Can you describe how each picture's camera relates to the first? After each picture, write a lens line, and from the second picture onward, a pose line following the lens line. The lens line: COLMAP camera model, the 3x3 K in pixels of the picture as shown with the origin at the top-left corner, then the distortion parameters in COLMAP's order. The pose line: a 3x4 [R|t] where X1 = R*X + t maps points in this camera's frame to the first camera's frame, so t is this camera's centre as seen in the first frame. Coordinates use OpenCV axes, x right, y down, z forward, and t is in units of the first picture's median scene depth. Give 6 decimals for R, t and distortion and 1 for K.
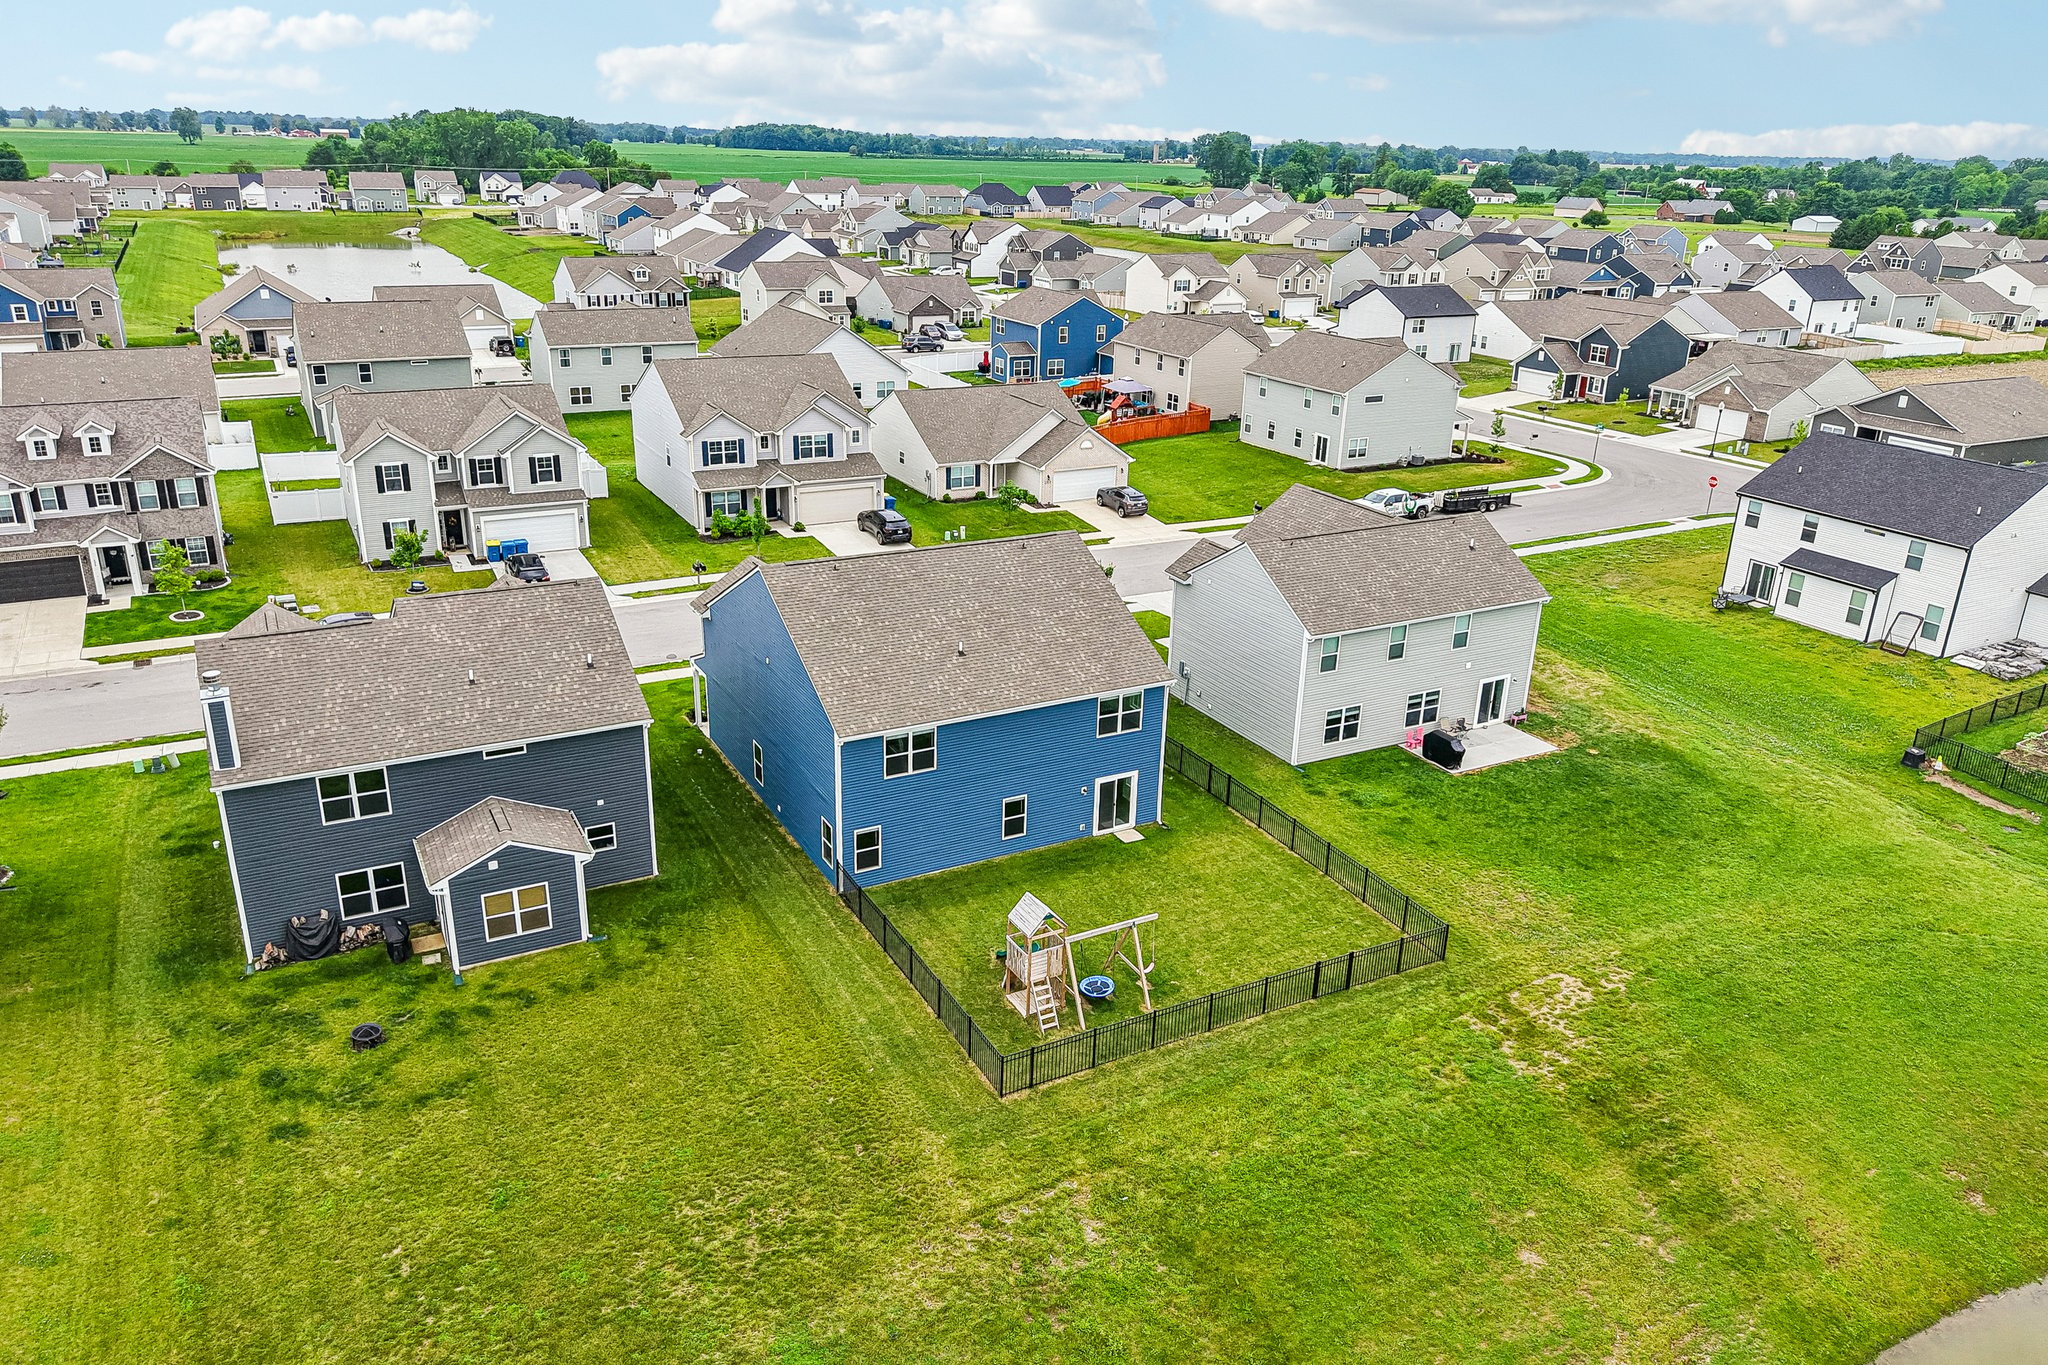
lens RADIAL K [[1434.0, 0, 1024.0], [0, 1434.0, 682.5], [0, 0, 1]] dist [0.034685, -0.049214]
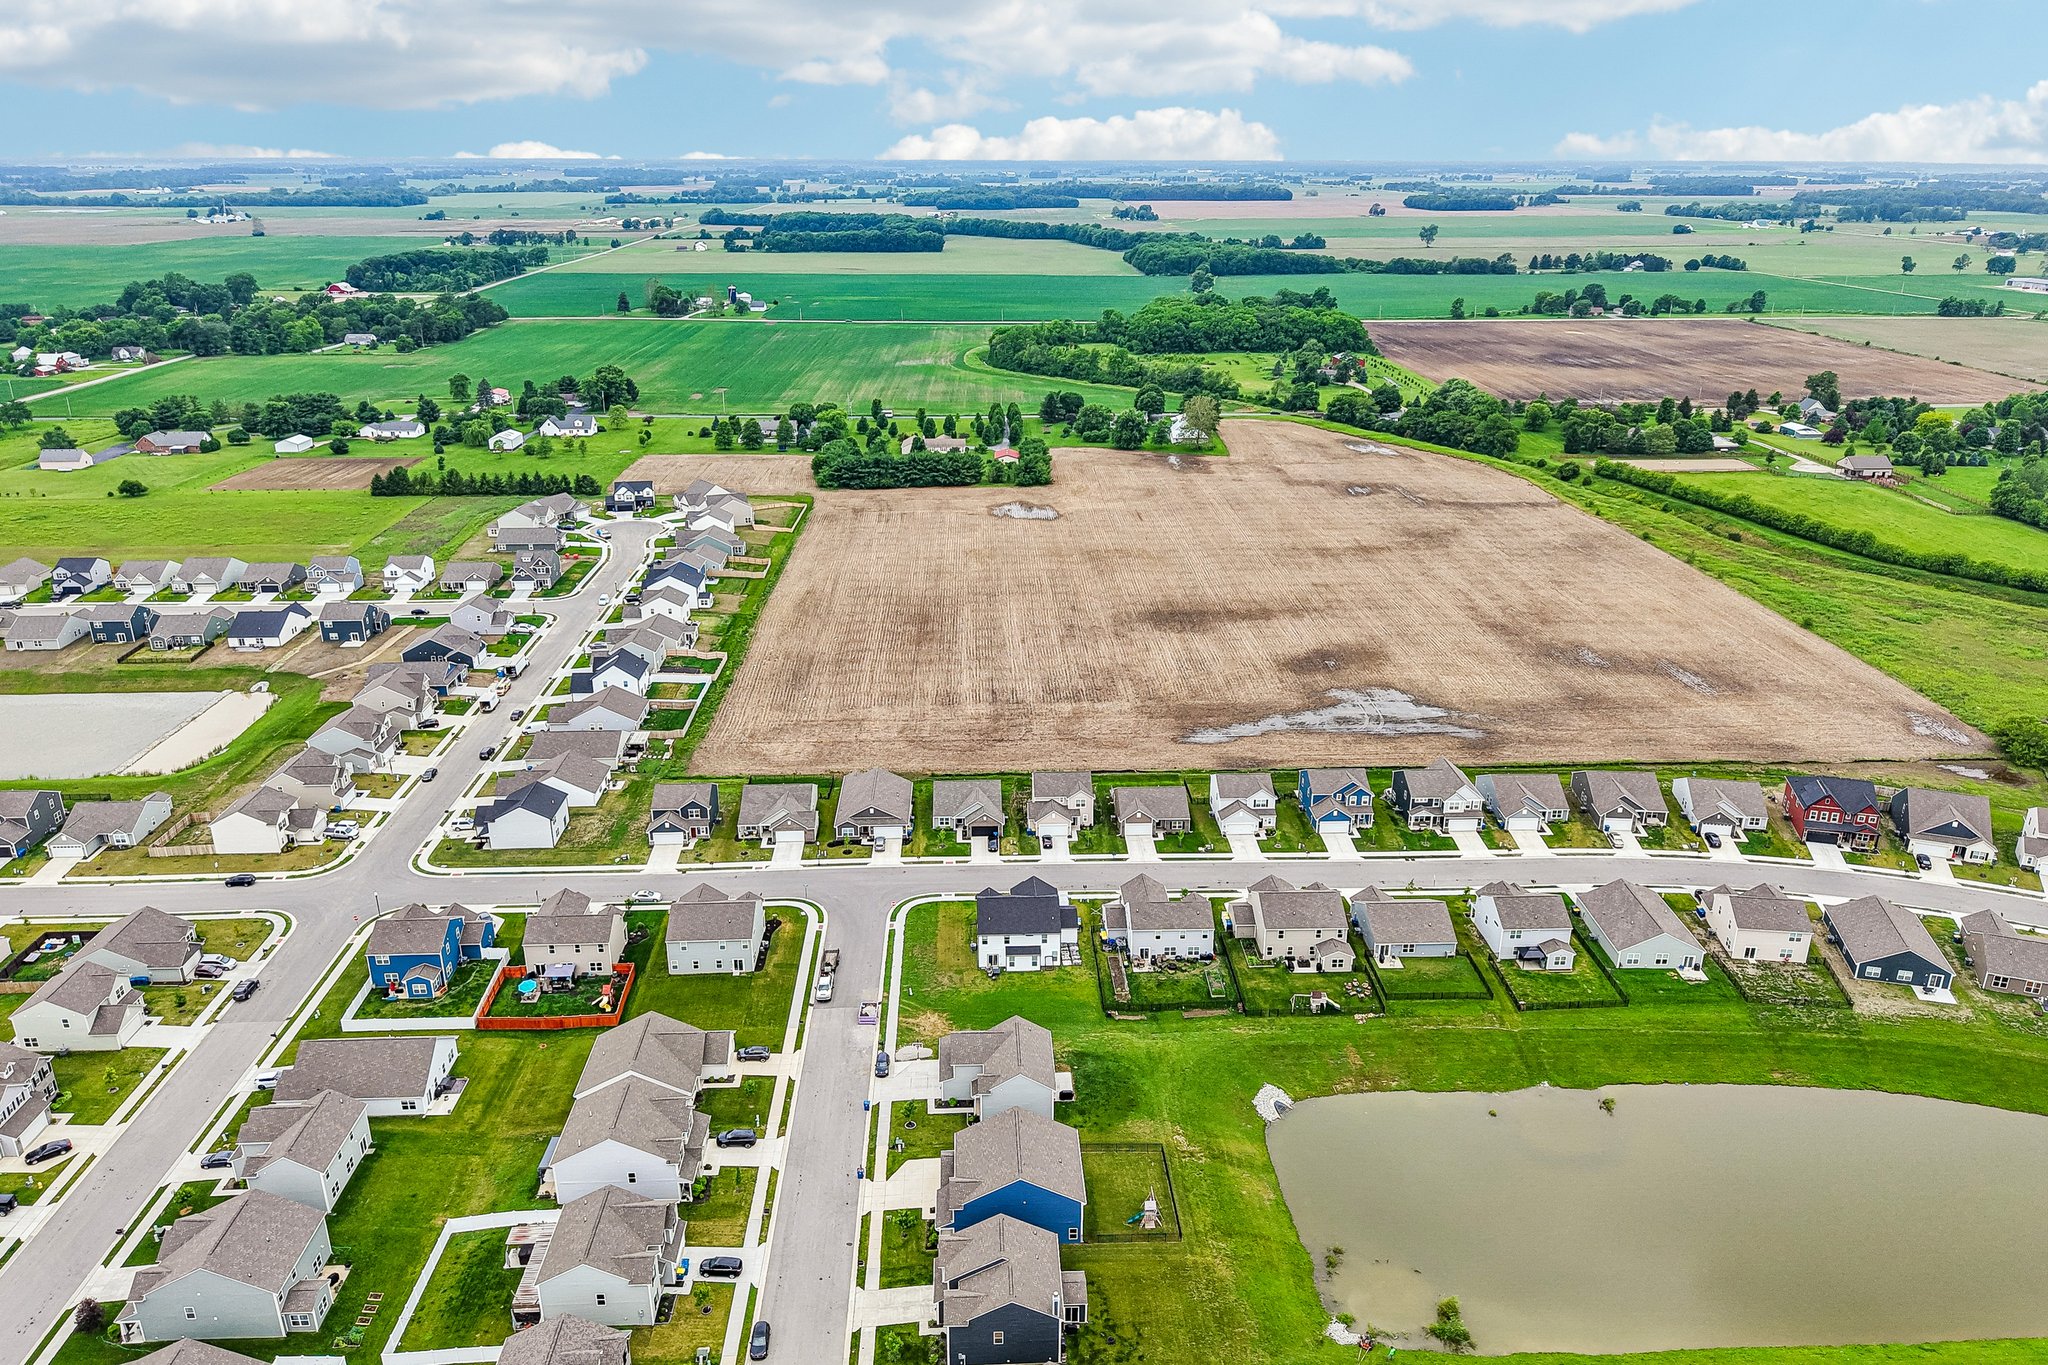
lens RADIAL K [[1388.5, 0, 1024.0], [0, 1388.5, 682.5], [0, 0, 1]] dist [0.041394, -0.054679]
pose [[0.432208, -0.339930, 0.835251, -1.617805], [0.330116, 0.921579, 0.204242, -1.164638], [-0.839178, 0.187455, 0.510530, -0.546198]]
